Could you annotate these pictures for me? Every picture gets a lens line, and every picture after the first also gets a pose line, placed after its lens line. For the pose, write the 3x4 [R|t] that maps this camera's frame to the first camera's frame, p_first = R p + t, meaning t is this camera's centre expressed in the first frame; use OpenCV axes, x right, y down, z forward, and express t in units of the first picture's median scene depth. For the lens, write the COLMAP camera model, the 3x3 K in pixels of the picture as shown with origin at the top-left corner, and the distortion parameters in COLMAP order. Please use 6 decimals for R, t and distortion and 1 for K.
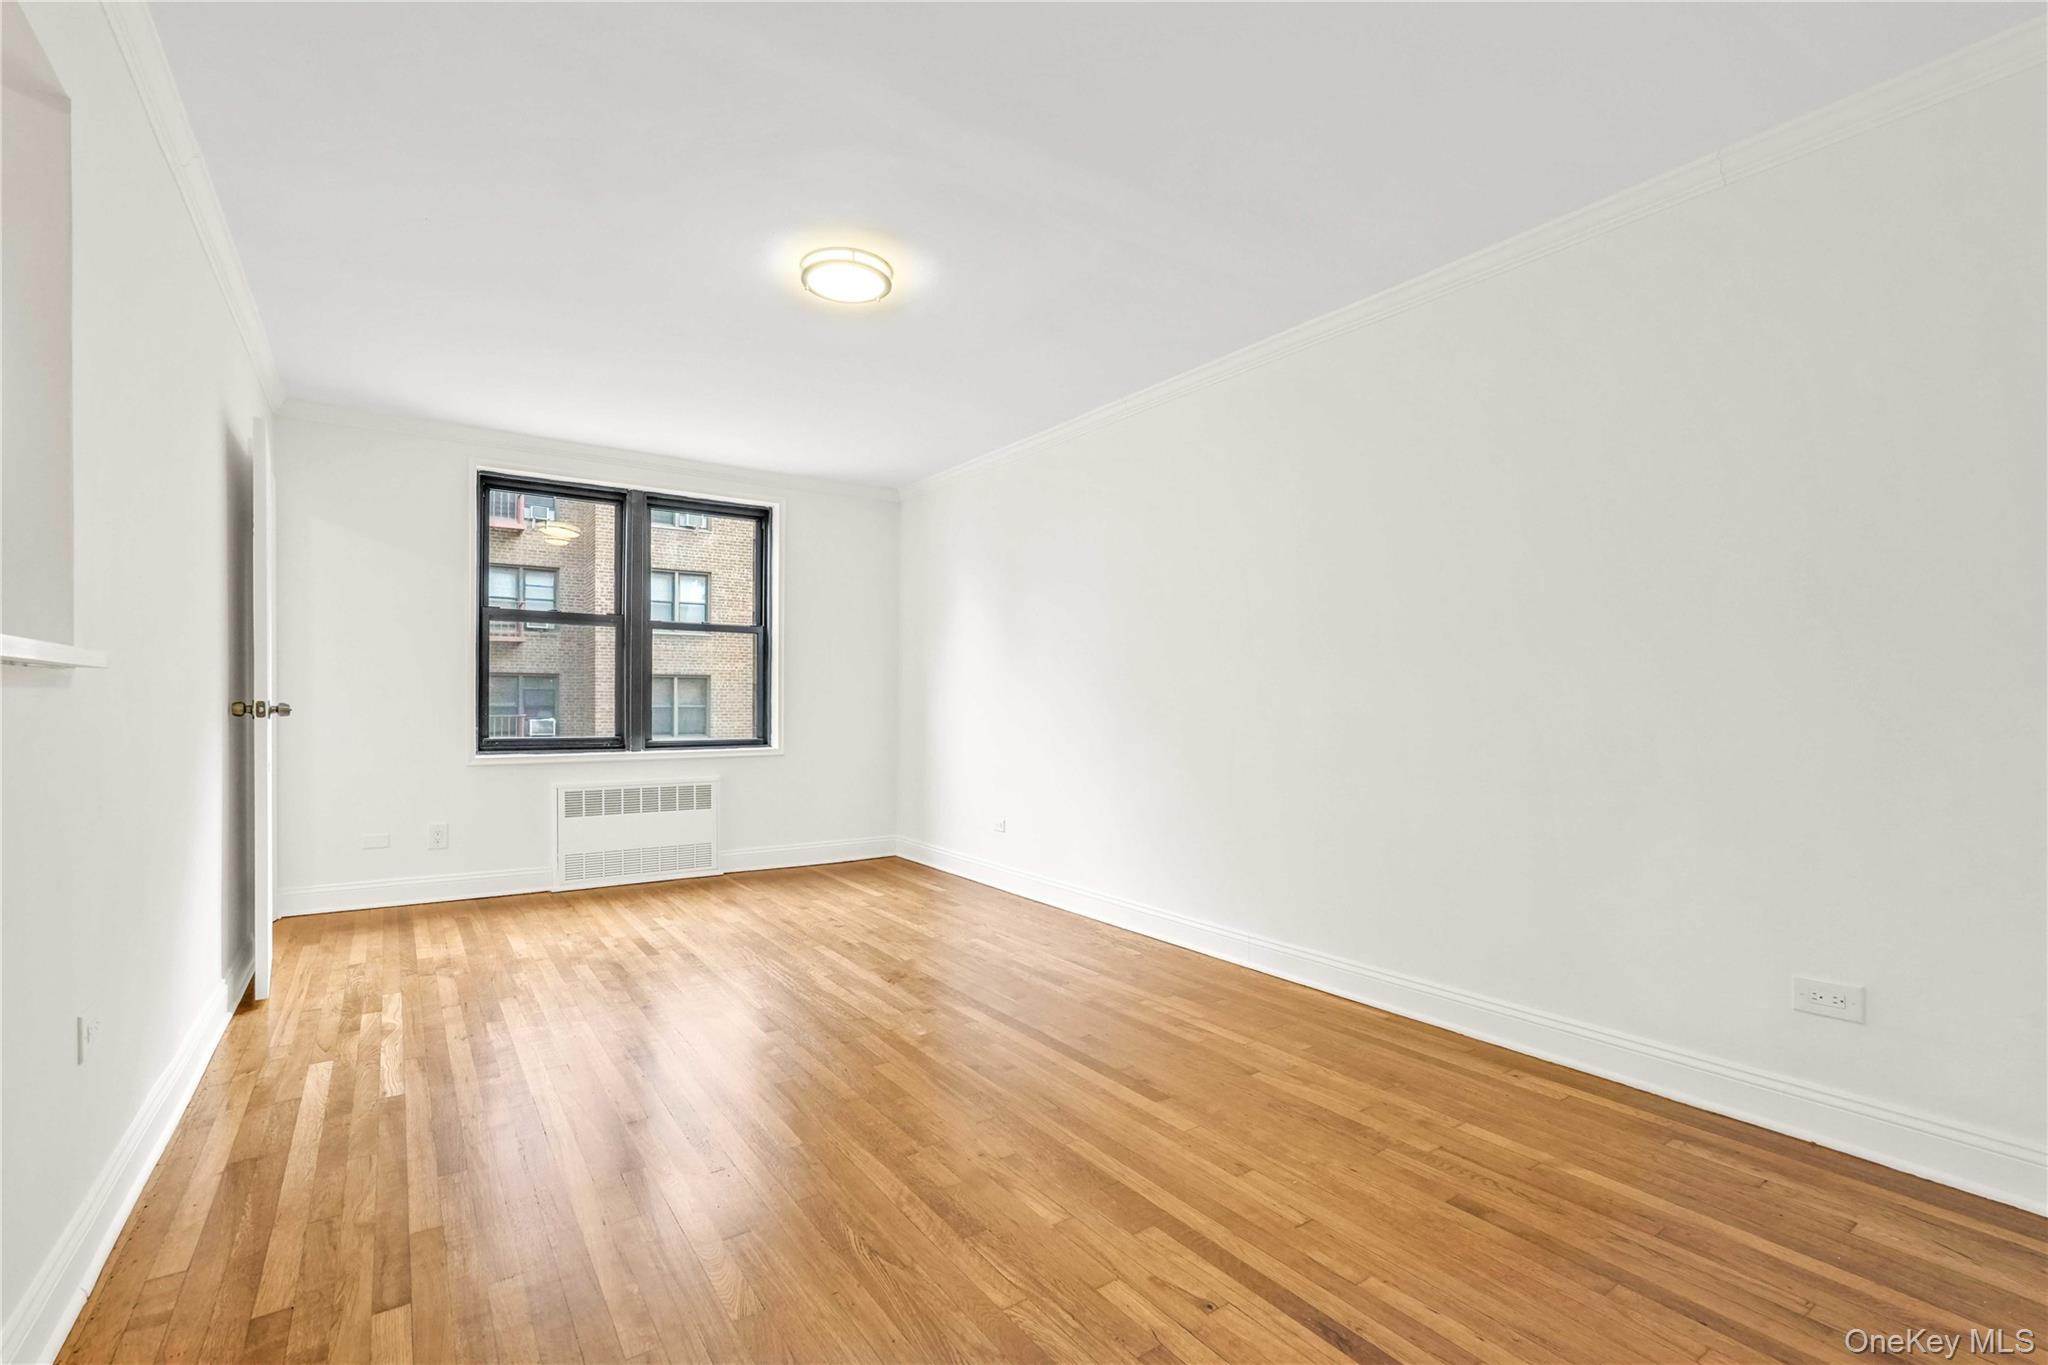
lens RADIAL K [[907.1, 0, 1016.0], [0, 907.1, 716.1], [0, 0, 1]] dist [-0.000438, 0.000673]
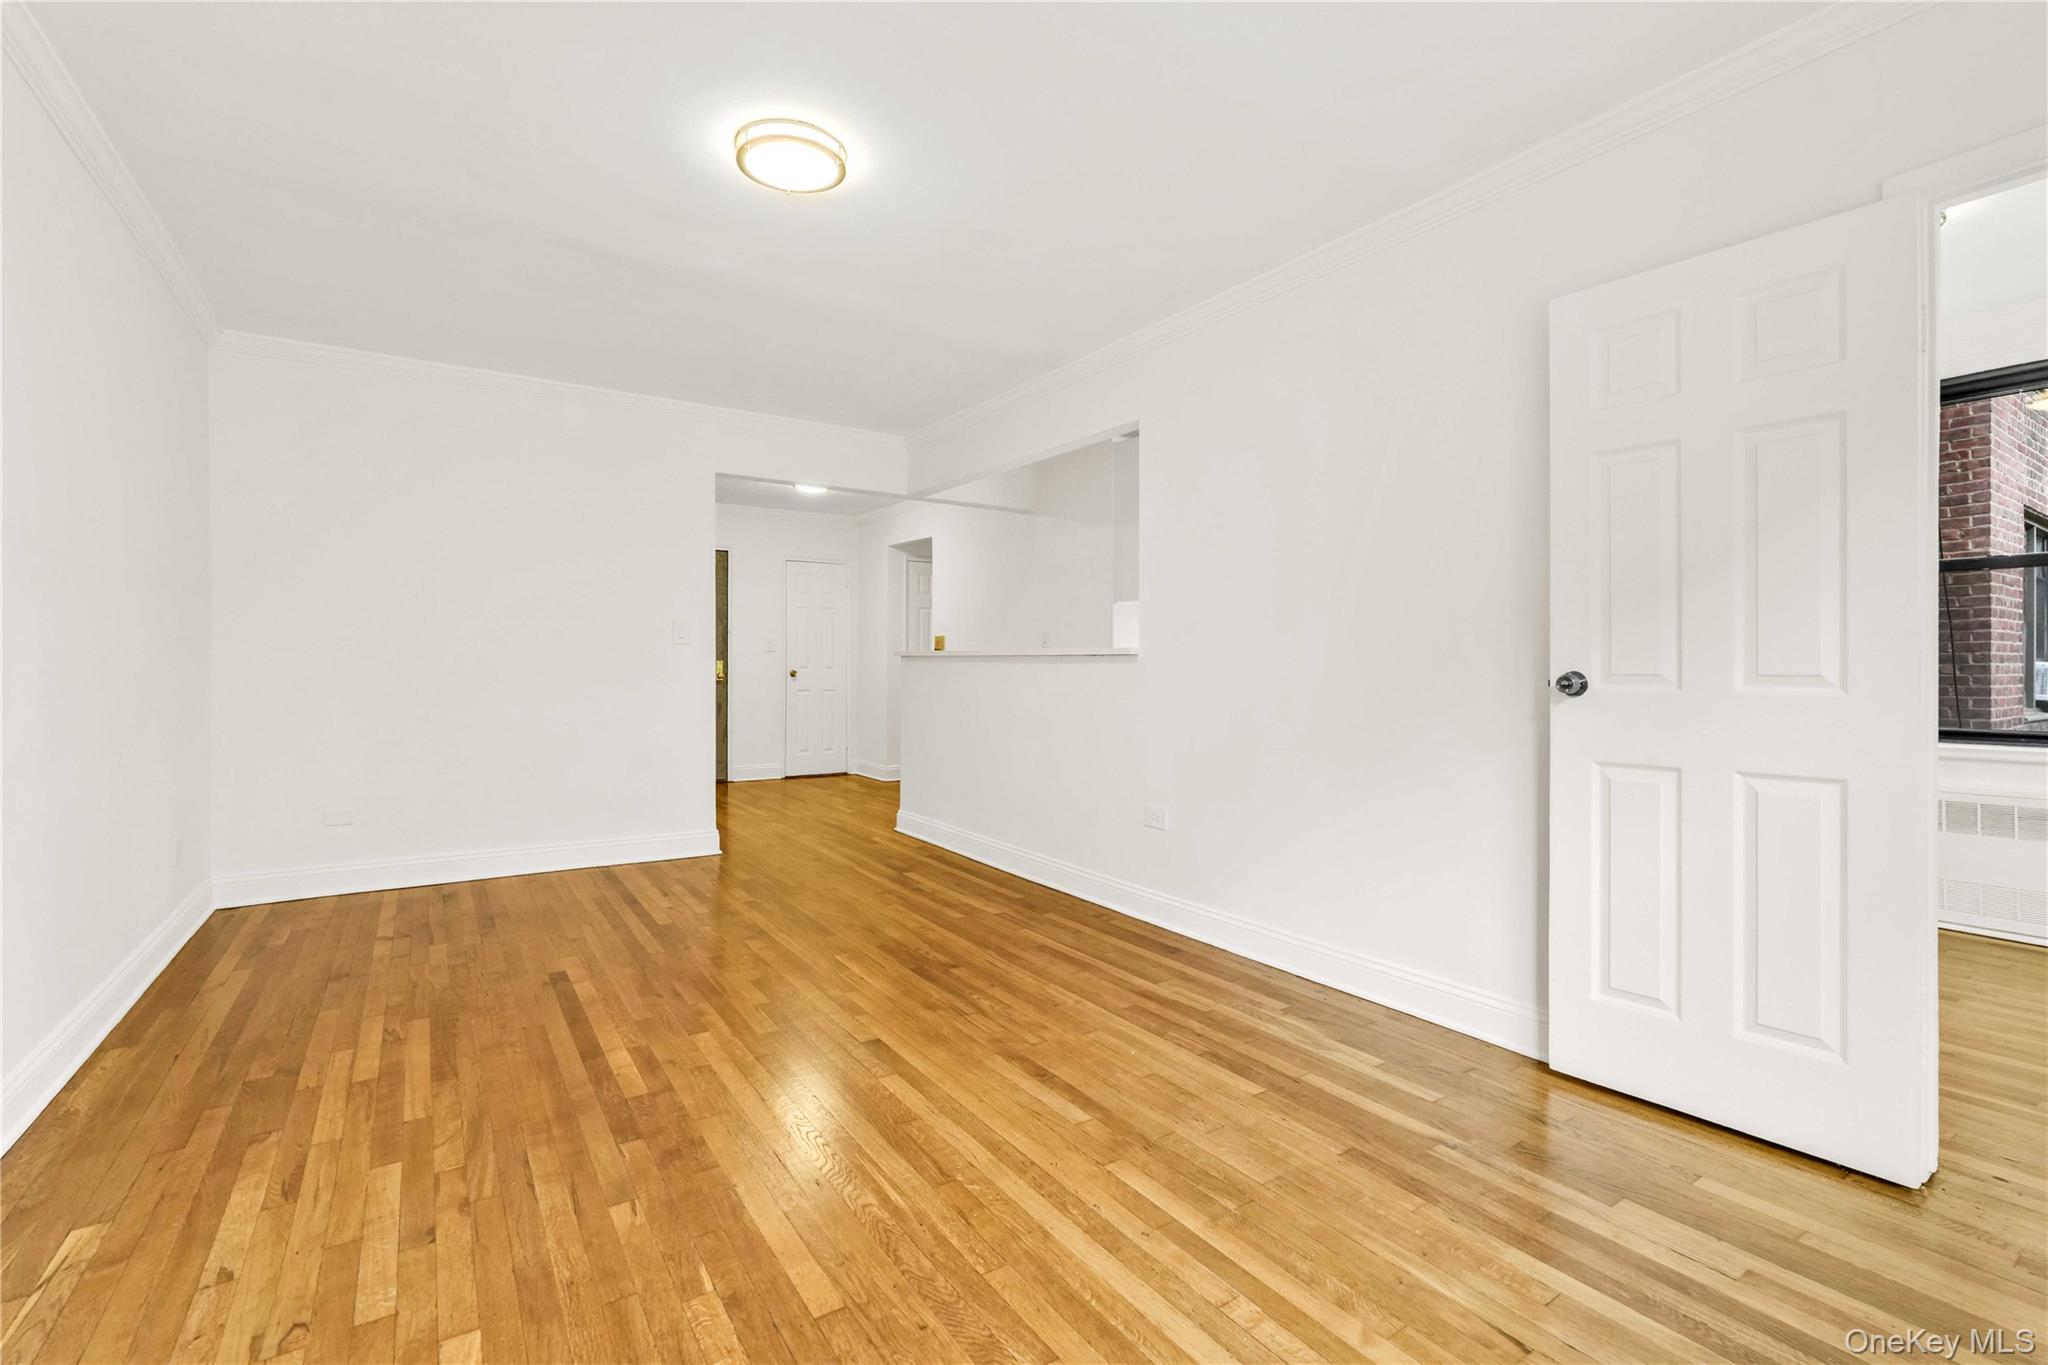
lens RADIAL K [[926.2, 0, 1028.2], [0, 926.2, 674.8], [0, 0, 1]] dist [-0.016358, 0.009378]
pose [[-0.999765, -0.008793, 0.019835, -0.255892], [-0.008328, 0.999692, 0.023390, -0.017297], [-0.020035, 0.023220, -0.999530, 1.104358]]
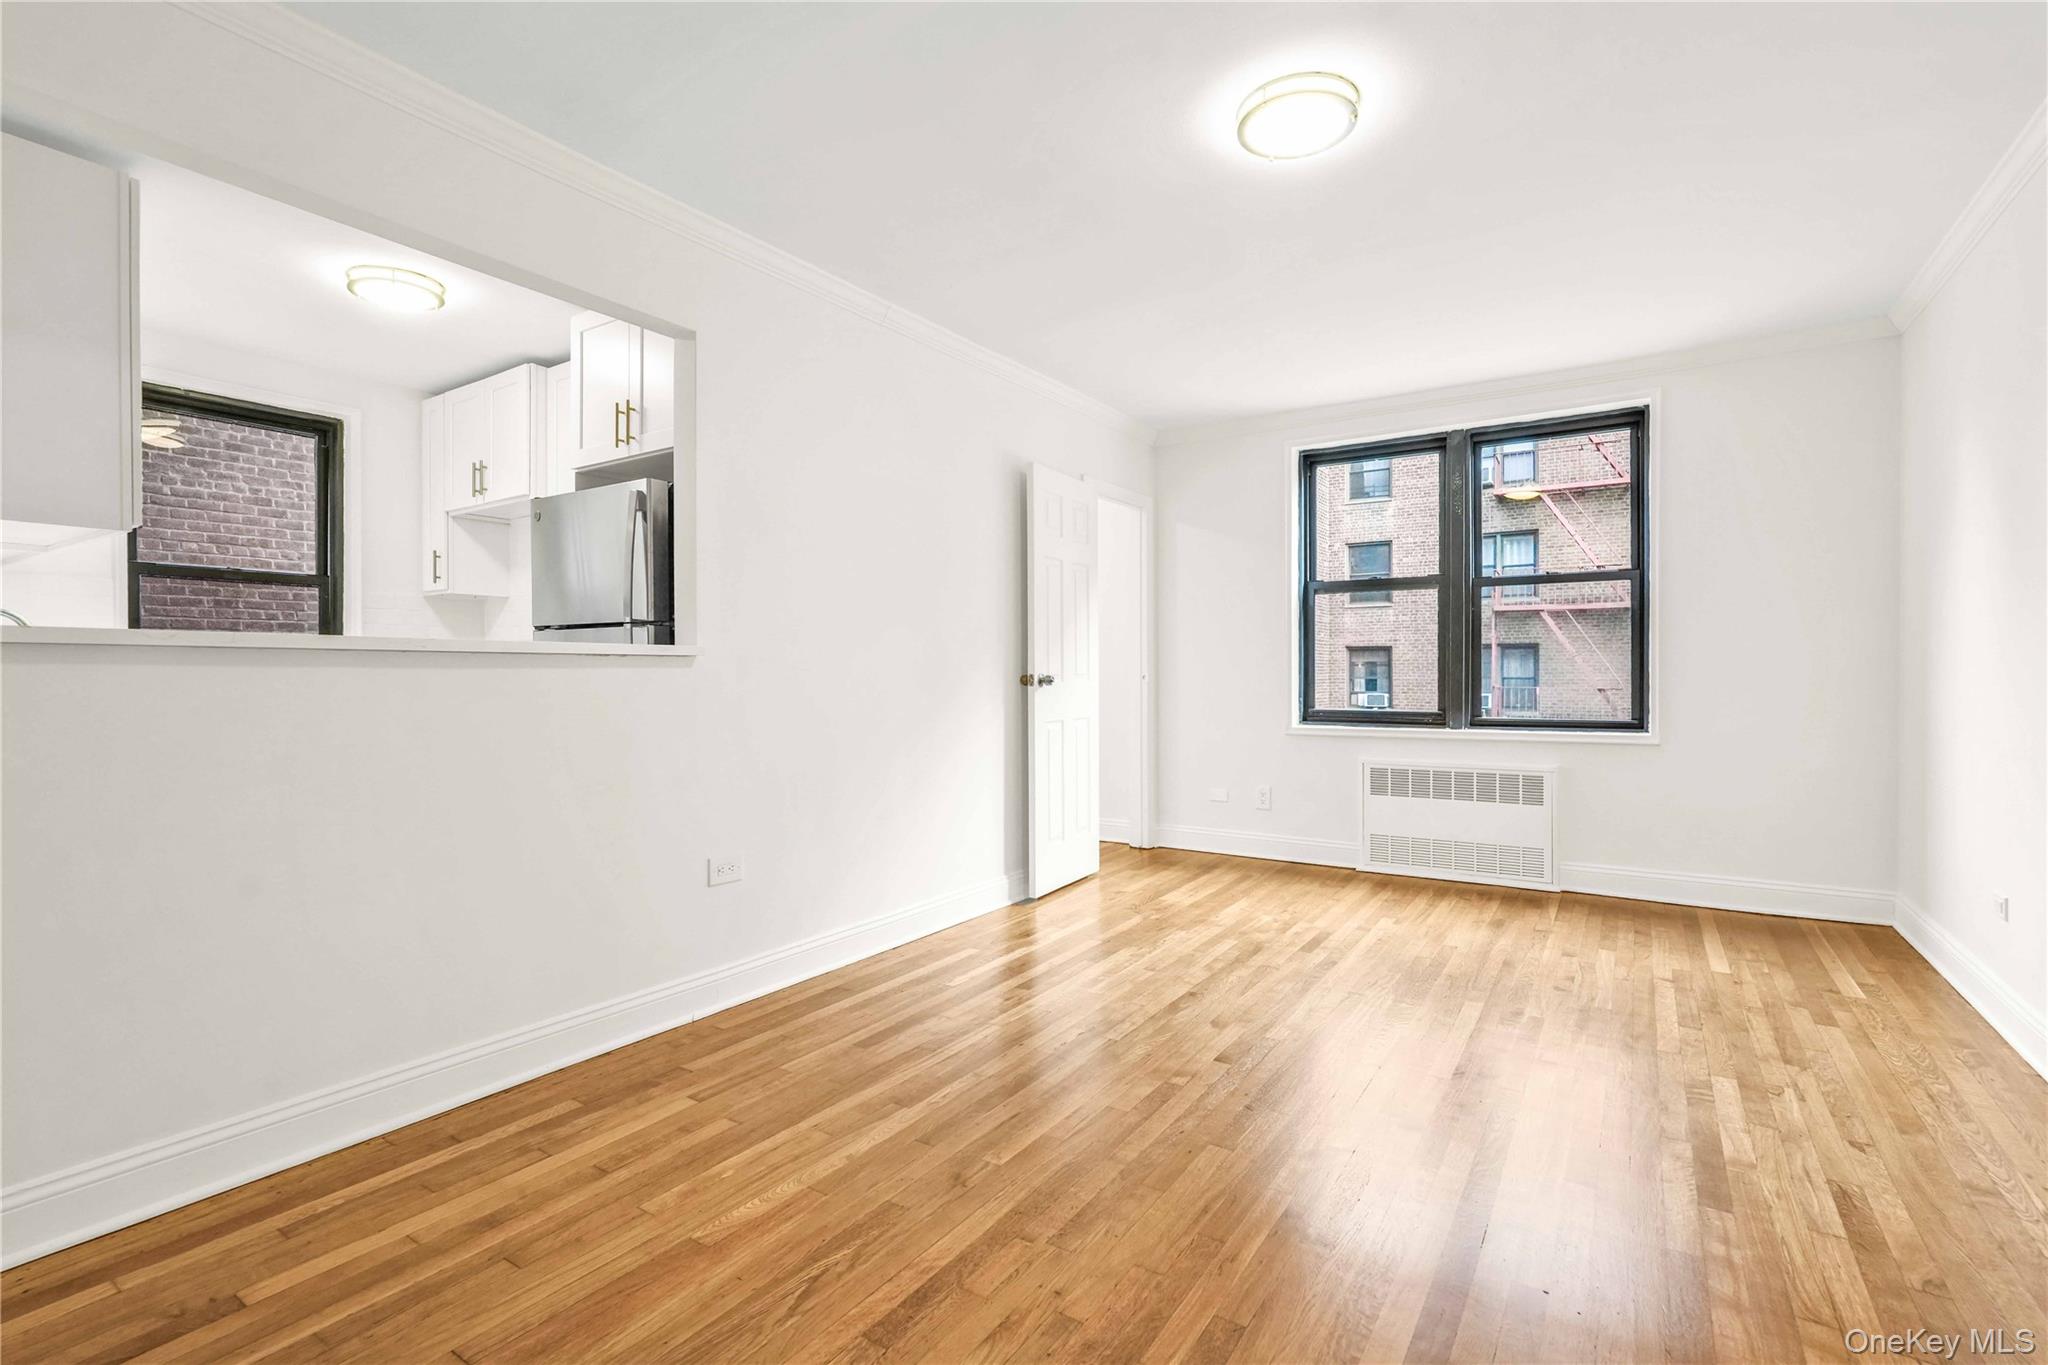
lens RADIAL K [[935.8, 0, 1024.0], [0, 935.8, 682.5], [0, 0, 1]] dist [-0.017388, 0.010659]
pose [[0.371721, 0.002751, -0.928341, 0.273660], [-0.008095, 0.999967, -0.000278, -0.002453], [0.928309, 0.007619, 0.371731, 0.294847]]
